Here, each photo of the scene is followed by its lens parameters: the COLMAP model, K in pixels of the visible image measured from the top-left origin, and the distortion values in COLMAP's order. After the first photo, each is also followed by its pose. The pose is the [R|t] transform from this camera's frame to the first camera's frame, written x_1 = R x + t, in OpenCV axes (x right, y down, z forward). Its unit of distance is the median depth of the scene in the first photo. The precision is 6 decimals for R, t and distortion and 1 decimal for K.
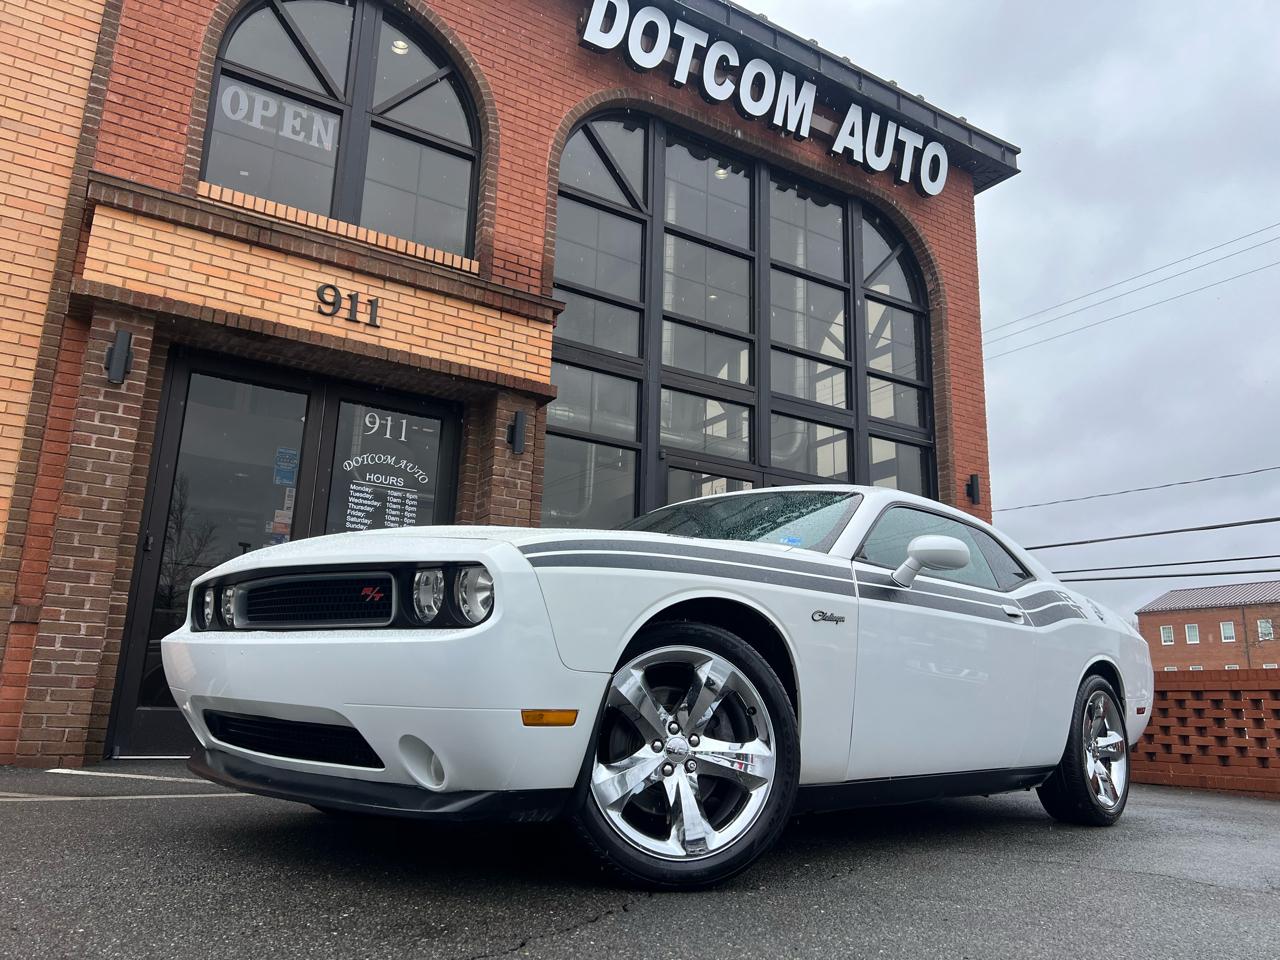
lens RADIAL K [[961.2, 0, 652.6], [0, 961.2, 477.4], [0, 0, 1]] dist [0.051046, -0.056285]
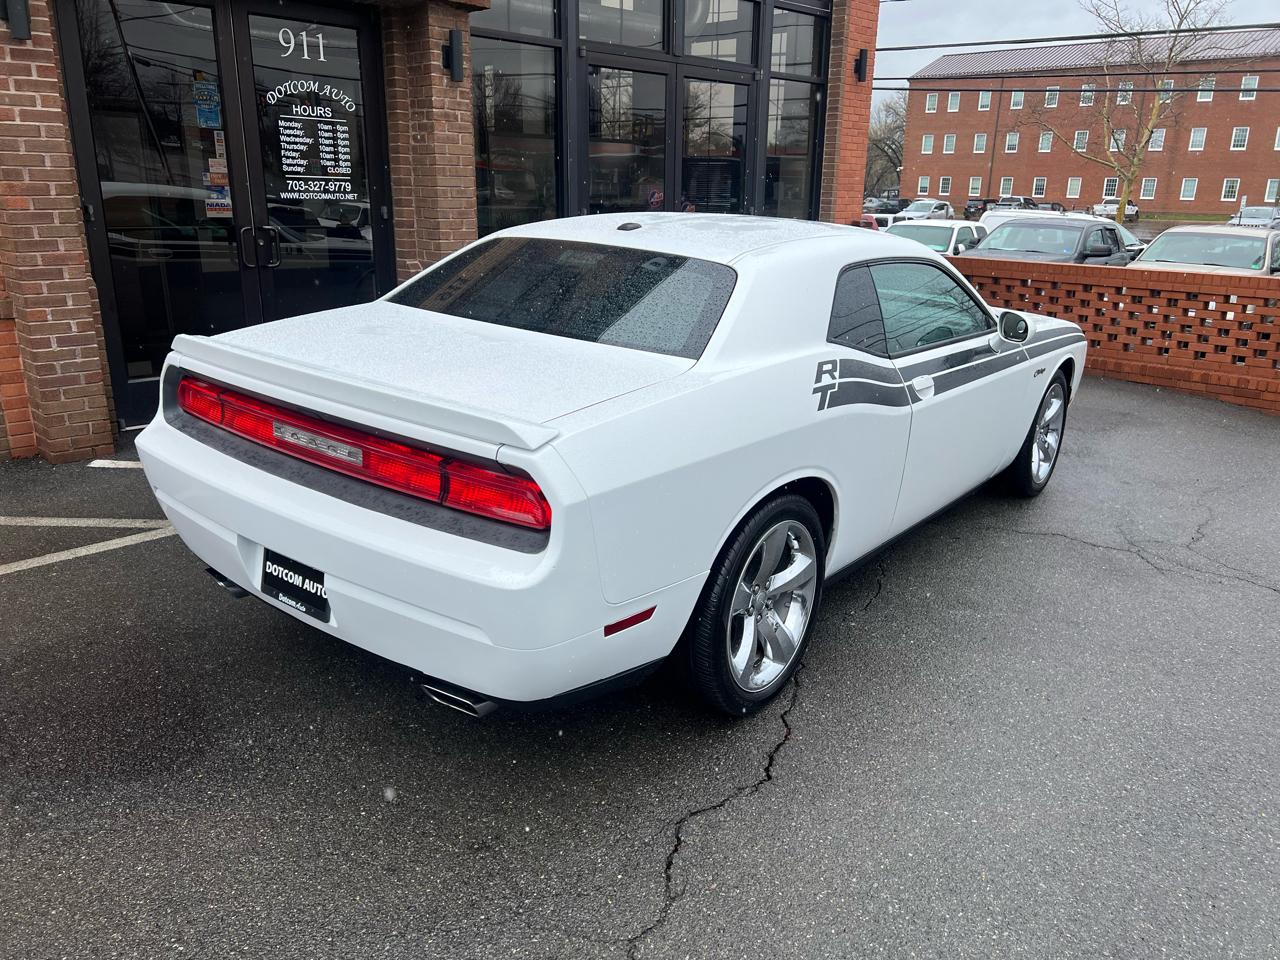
lens RADIAL K [[961.2, 0, 655.9], [0, 961.2, 481.1], [0, 0, 1]] dist [0.051046, -0.056285]
pose [[0.973045, -0.075760, 0.217816, -0.194015], [-0.049381, 0.854145, 0.517685, -0.196430], [-0.225267, -0.514487, 0.827381, -0.014387]]
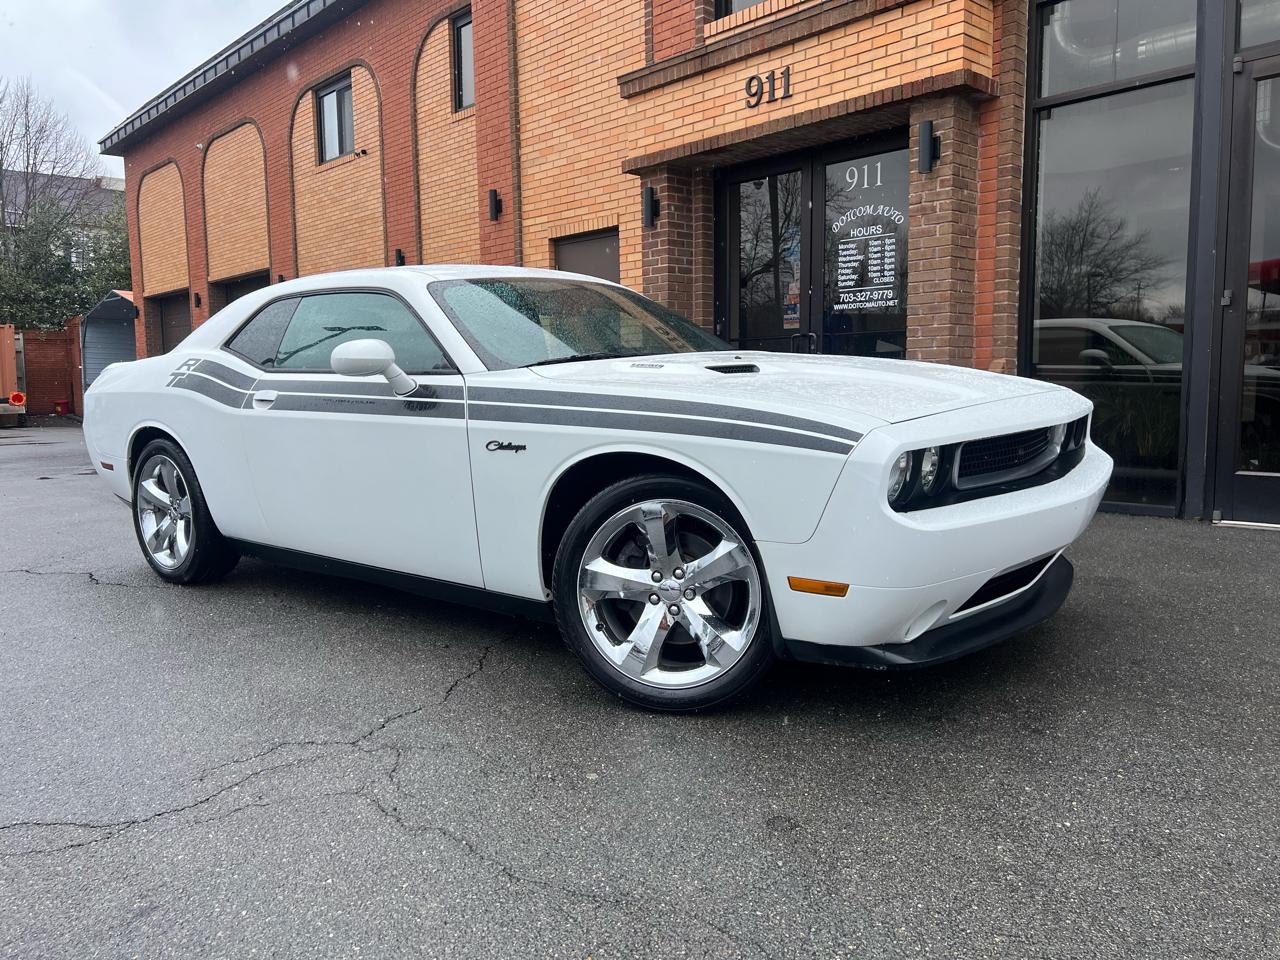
lens RADIAL K [[961.2, 0, 633.5], [0, 961.2, 483.4], [0, 0, 1]] dist [0.051046, -0.056285]
pose [[0.177947, 0.072415, -0.981372, 0.728111], [0.256611, 0.959368, 0.117321, 0.077947], [0.949992, -0.272708, 0.152134, 0.554653]]
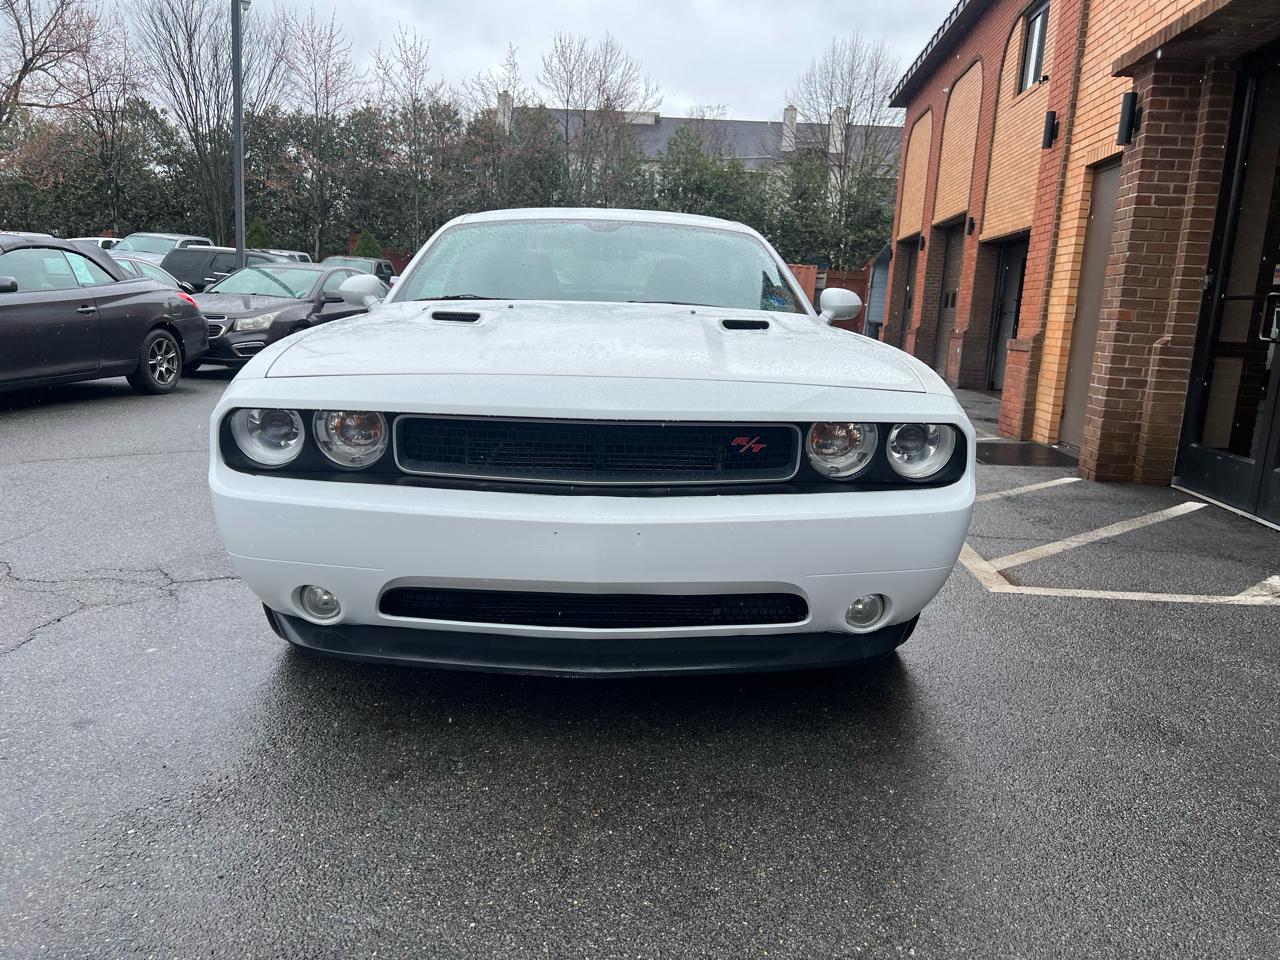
lens RADIAL K [[961.2, 0, 628.5], [0, 961.2, 480.1], [0, 0, 1]] dist [0.051046, -0.056285]
pose [[-0.616740, 0.076232, -0.783467, 0.572168], [0.119296, 0.992855, 0.002696, 0.175145], [0.778074, -0.091802, -0.621428, 1.020884]]
